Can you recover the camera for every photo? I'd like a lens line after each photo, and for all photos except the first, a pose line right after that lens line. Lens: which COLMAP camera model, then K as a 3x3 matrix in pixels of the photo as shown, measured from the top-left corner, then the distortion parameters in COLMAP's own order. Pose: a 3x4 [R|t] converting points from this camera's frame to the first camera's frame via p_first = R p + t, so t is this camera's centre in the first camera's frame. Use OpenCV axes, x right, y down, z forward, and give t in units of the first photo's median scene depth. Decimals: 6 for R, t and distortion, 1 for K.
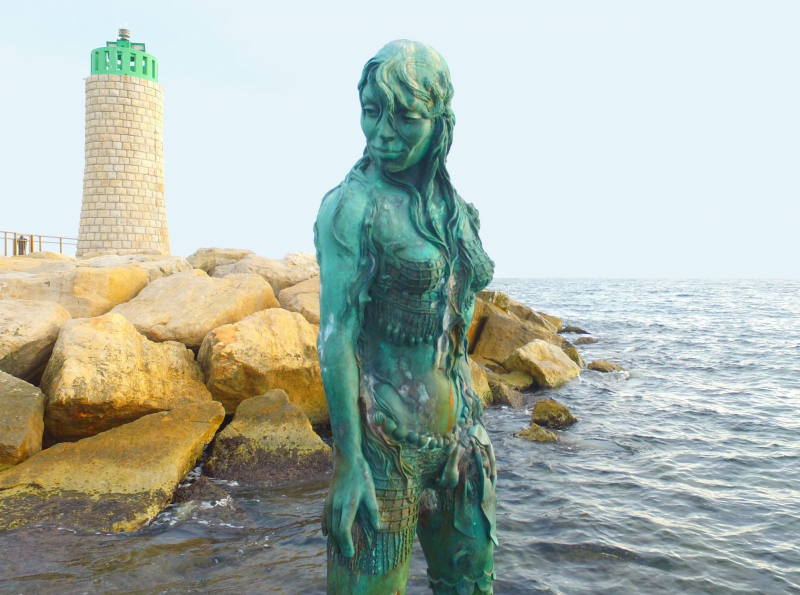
lens RADIAL K [[654.8, 0, 431.8], [0, 654.8, 276.3], [0, 0, 1]] dist [0.003882, -0.008582]
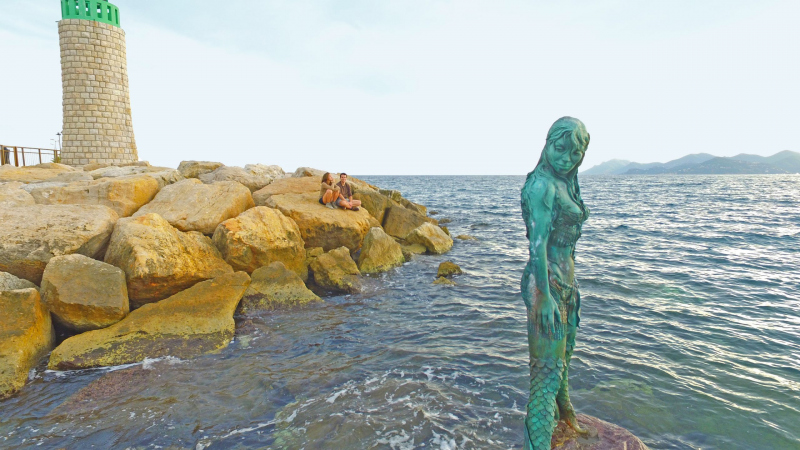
lens RADIAL K [[466.5, 0, 401.6], [0, 466.5, 222.1], [0, 0, 1]] dist [-0.000620, 0.003810]
pose [[0.983395, -0.022786, 0.180043, -0.133775], [0.004298, 0.994732, 0.102416, -0.023185], [-0.181428, -0.099942, 0.978313, -0.077974]]
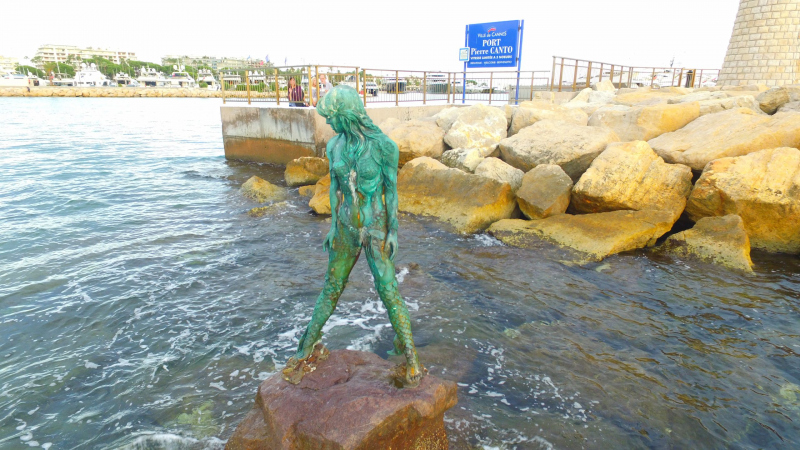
lens RADIAL K [[466.5, 0, 398.9], [0, 466.5, 225.9], [0, 0, 1]] dist [-0.000620, 0.003810]
pose [[0.391182, 0.259365, -0.883010, 0.280328], [-0.005783, 0.960140, 0.279458, -0.049263], [0.920295, -0.104213, 0.377090, 0.062460]]
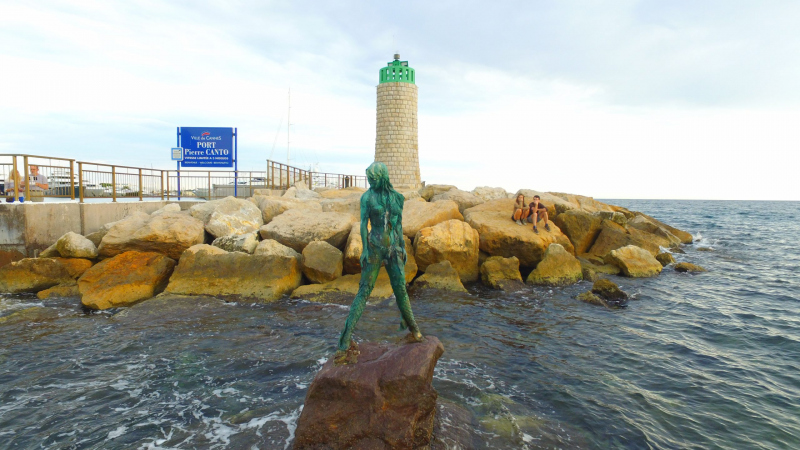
lens RADIAL K [[466.5, 0, 401.7], [0, 466.5, 227.2], [0, 0, 1]] dist [-0.000620, 0.003810]
pose [[0.898199, 0.034694, -0.438217, 0.231127], [-0.006871, 0.997867, 0.064918, -0.015712], [0.439534, -0.055298, 0.896522, -0.279427]]
